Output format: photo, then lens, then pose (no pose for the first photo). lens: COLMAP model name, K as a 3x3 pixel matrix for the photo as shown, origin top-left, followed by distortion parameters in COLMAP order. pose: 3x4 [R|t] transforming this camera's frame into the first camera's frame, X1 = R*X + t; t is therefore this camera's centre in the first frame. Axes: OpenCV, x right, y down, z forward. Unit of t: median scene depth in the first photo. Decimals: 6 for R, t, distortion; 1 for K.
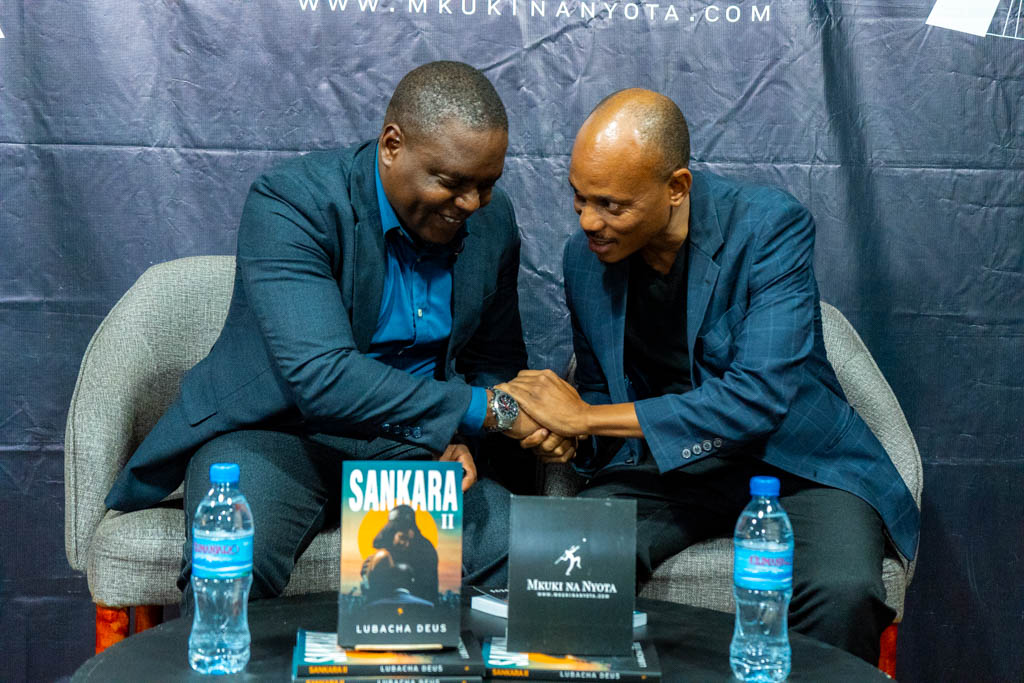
lens RADIAL K [[1271.1, 0, 512.0], [0, 1271.1, 341.5], [0, 0, 1]] dist [0.021519, -0.021368]
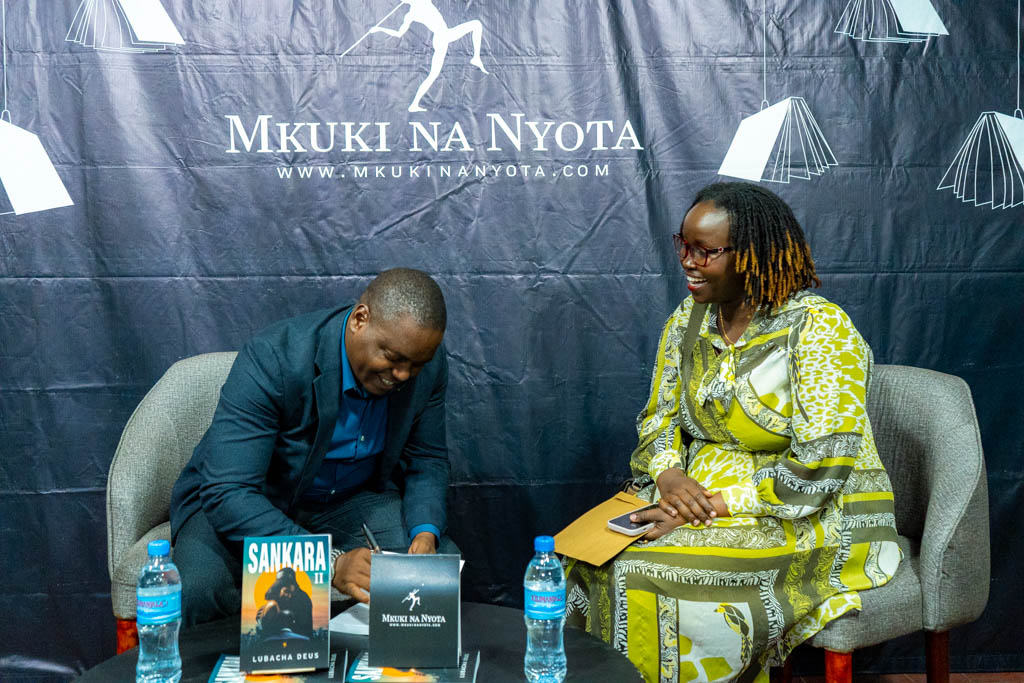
lens RADIAL K [[881.6, 0, 512.0], [0, 881.6, 341.5], [0, 0, 1]] dist [-0.001941, 0.006772]
pose [[0.999530, -0.028598, -0.011045, 0.101324], [0.028473, 0.999530, -0.011321, -0.057842], [0.011363, 0.011001, 0.999875, 0.013045]]
